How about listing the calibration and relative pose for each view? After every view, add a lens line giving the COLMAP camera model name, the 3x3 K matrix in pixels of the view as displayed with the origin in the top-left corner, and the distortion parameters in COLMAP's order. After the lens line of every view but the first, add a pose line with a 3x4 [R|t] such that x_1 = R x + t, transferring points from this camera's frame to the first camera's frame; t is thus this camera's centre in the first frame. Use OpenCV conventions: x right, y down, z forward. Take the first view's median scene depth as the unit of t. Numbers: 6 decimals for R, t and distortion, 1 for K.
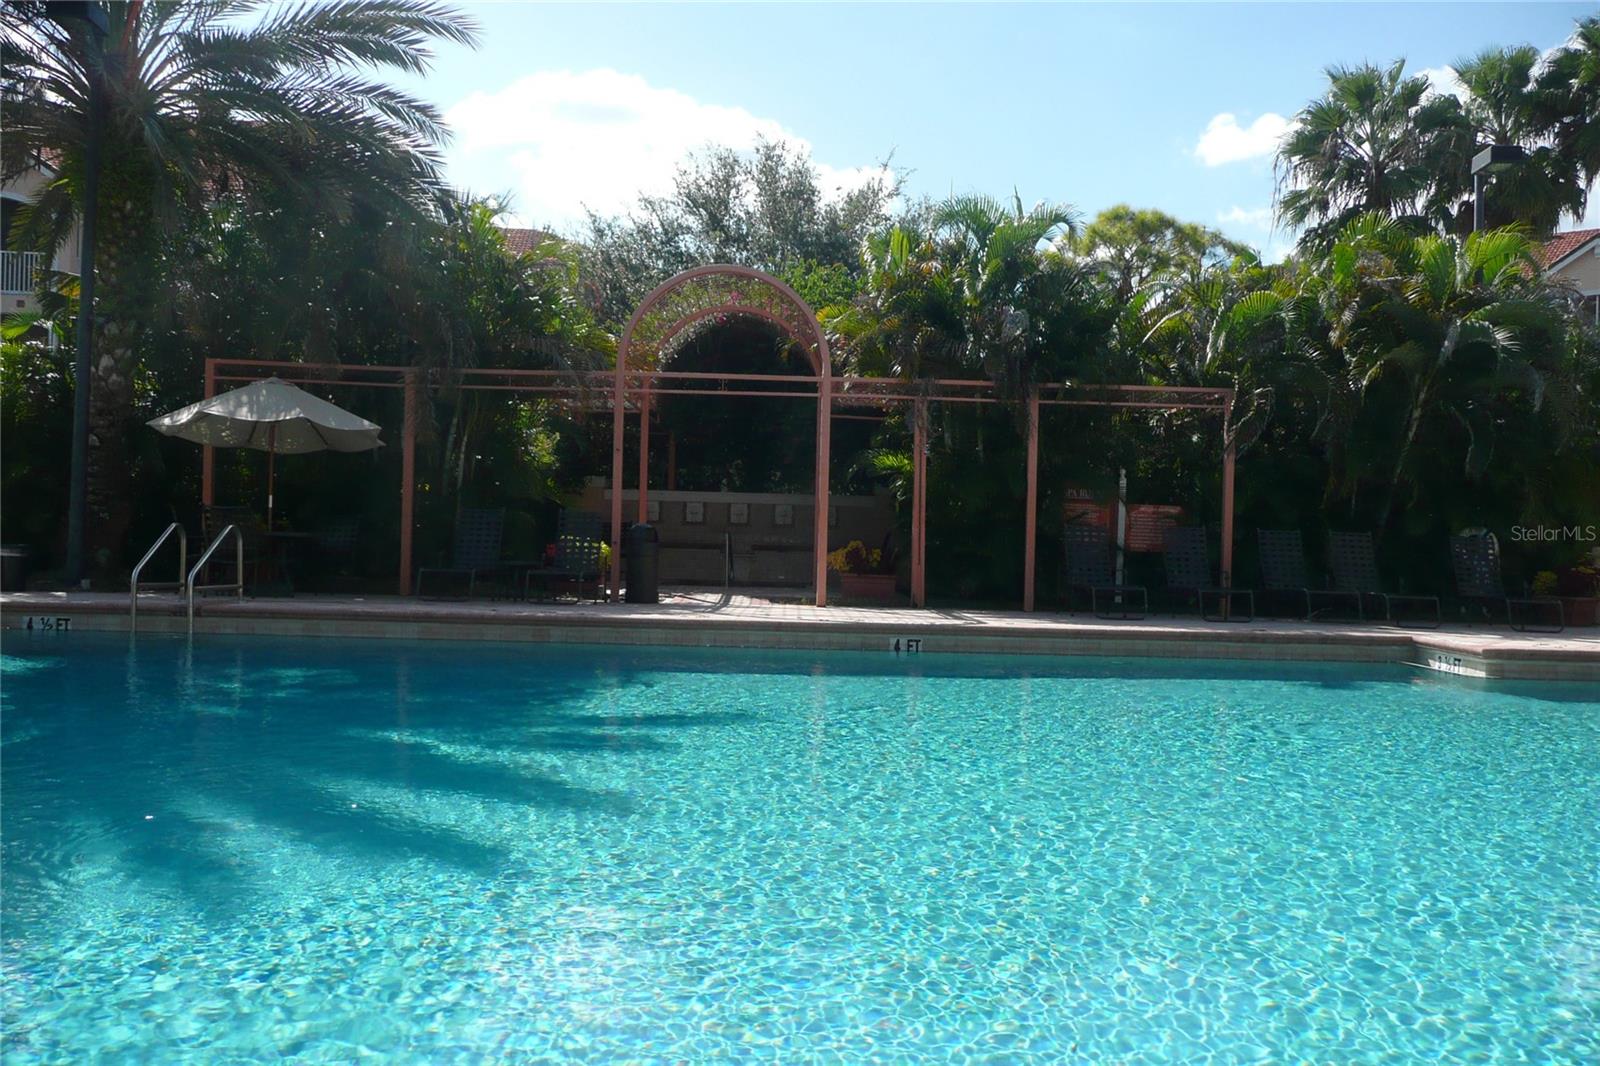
lens RADIAL K [[1278.6, 0, 800.0], [0, 1278.6, 533.0], [0, 0, 1]] dist [-0.002276, -0.048882]
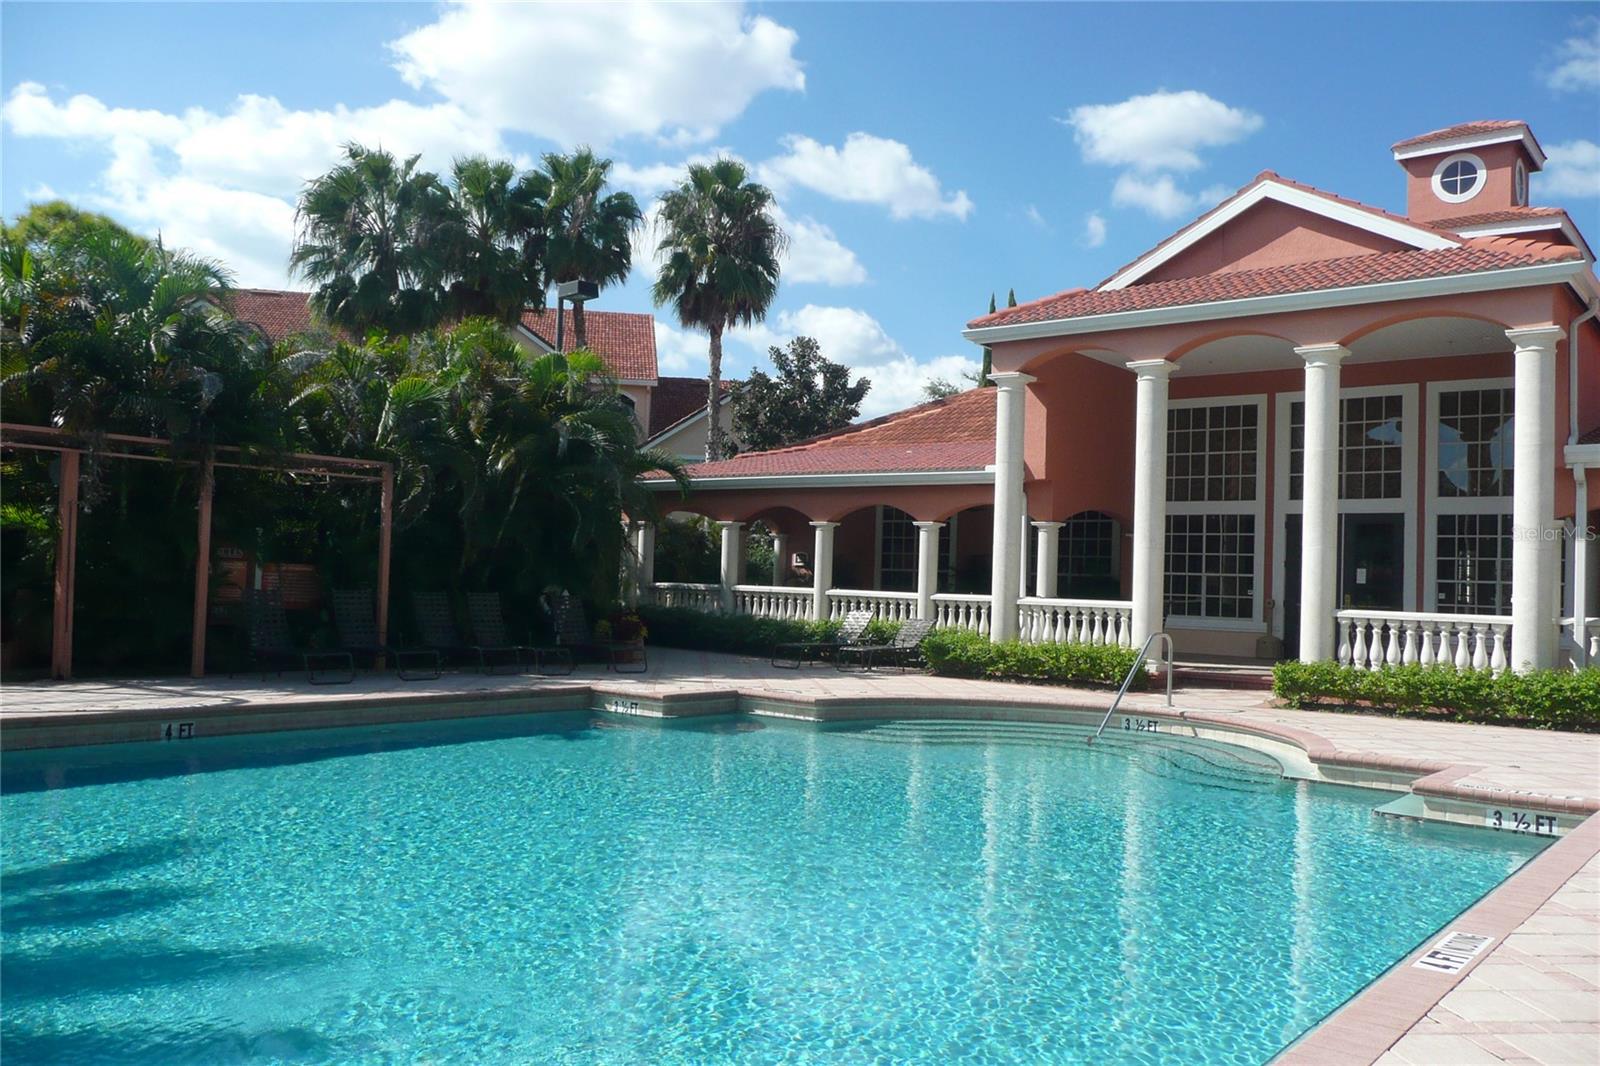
lens RADIAL K [[1278.6, 0, 800.0], [0, 1278.6, 533.0], [0, 0, 1]] dist [-0.002276, -0.048882]
pose [[0.653029, 0.022027, 0.757013, -0.250207], [-0.015662, 0.999756, -0.015580, -0.039046], [-0.757171, -0.001682, 0.653214, 0.014068]]
